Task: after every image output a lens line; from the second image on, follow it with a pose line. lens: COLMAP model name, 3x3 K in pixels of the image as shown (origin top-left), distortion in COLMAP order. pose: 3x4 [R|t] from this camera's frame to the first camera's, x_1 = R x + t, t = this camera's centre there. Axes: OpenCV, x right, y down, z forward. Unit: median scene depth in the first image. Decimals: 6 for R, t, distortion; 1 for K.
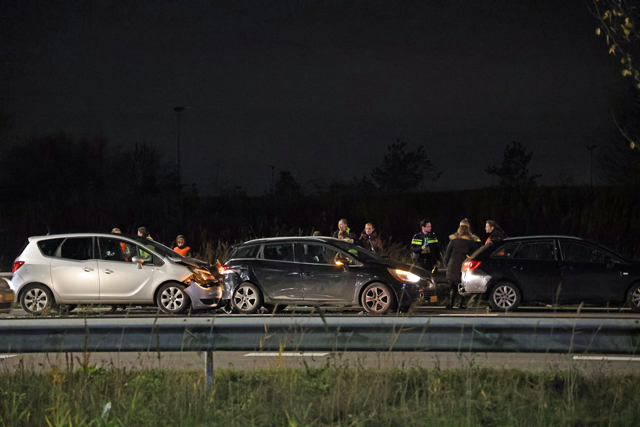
lens RADIAL K [[1876.9, 0, 313.2], [0, 1876.9, 213.7], [0, 0, 1]] dist [0.823989, 0.000000]
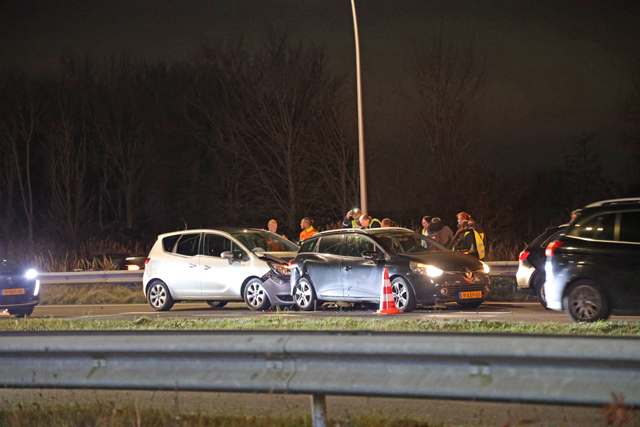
lens RADIAL K [[1876.9, 0, 324.2], [0, 1876.9, 210.1], [0, 0, 1]] dist [0.823989, 0.000000]
pose [[0.836119, -0.029078, -0.547777, 0.481360], [0.032943, 0.999453, -0.002771, 0.005554], [0.547558, -0.015728, 0.836620, 0.216300]]
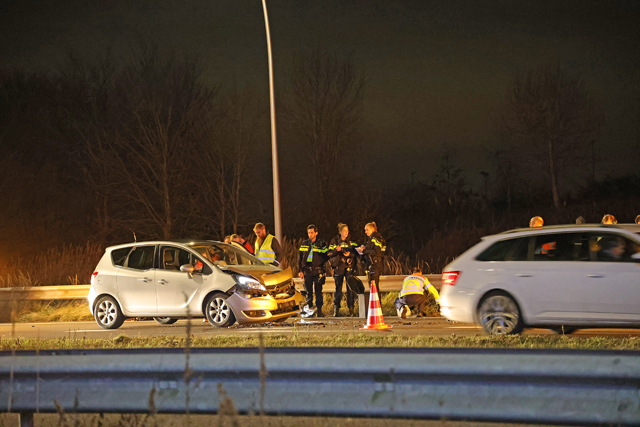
lens RADIAL K [[1869.2, 0, 317.3], [0, 1869.2, 212.6], [0, 0, 1]] dist [0.879819, 0.000000]
pose [[0.882290, -0.034380, -0.469448, 0.392351], [0.035014, 0.999360, -0.007381, 0.006233], [0.469401, -0.009925, 0.882929, 0.224925]]
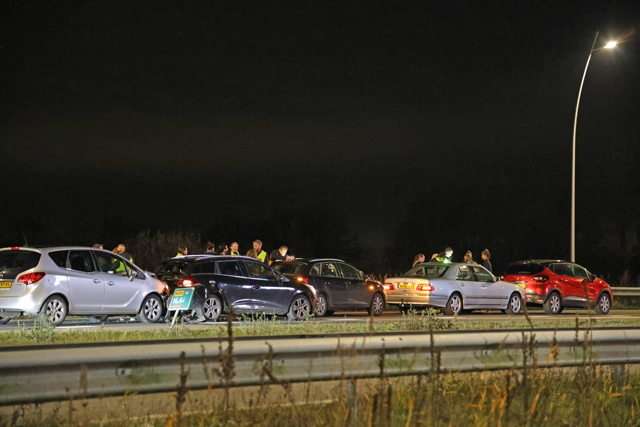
lens RADIAL K [[1678.2, 0, 319.1], [0, 1678.2, 213.3], [0, 0, 1]] dist [0.686078, 0.000000]
pose [[0.488801, 0.047615, 0.871095, -0.876734], [-0.028517, 0.998848, -0.038596, 0.024775], [-0.871929, -0.005975, 0.489596, 0.439743]]
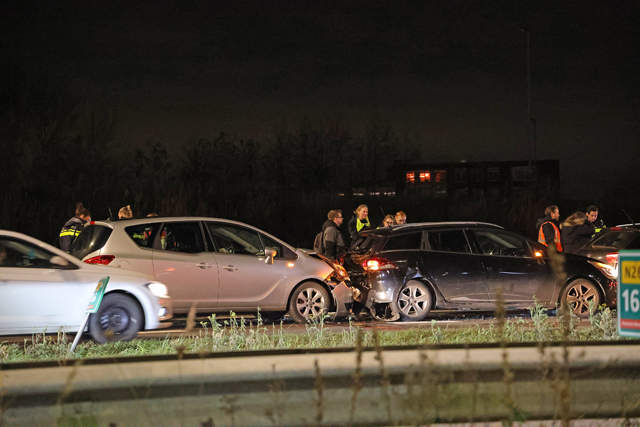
lens RADIAL K [[1876.9, 0, 319.3], [0, 1876.9, 209.9], [0, 0, 1]] dist [0.823989, 0.000000]
pose [[0.838803, 0.008017, 0.544376, -0.478315], [0.000847, 0.999871, -0.016030, 0.019721], [-0.544435, 0.013907, 0.838688, 0.370031]]
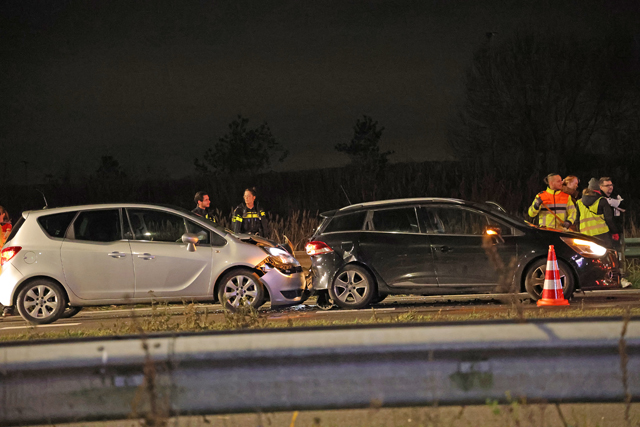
lens RADIAL K [[1876.9, 0, 325.3], [0, 1876.9, 207.8], [0, 0, 1]] dist [0.823989, 0.000000]
pose [[0.987996, -0.032664, 0.150990, -0.148252], [0.032889, 0.999458, 0.001005, 0.013950], [-0.150941, 0.003973, 0.988535, 0.300696]]
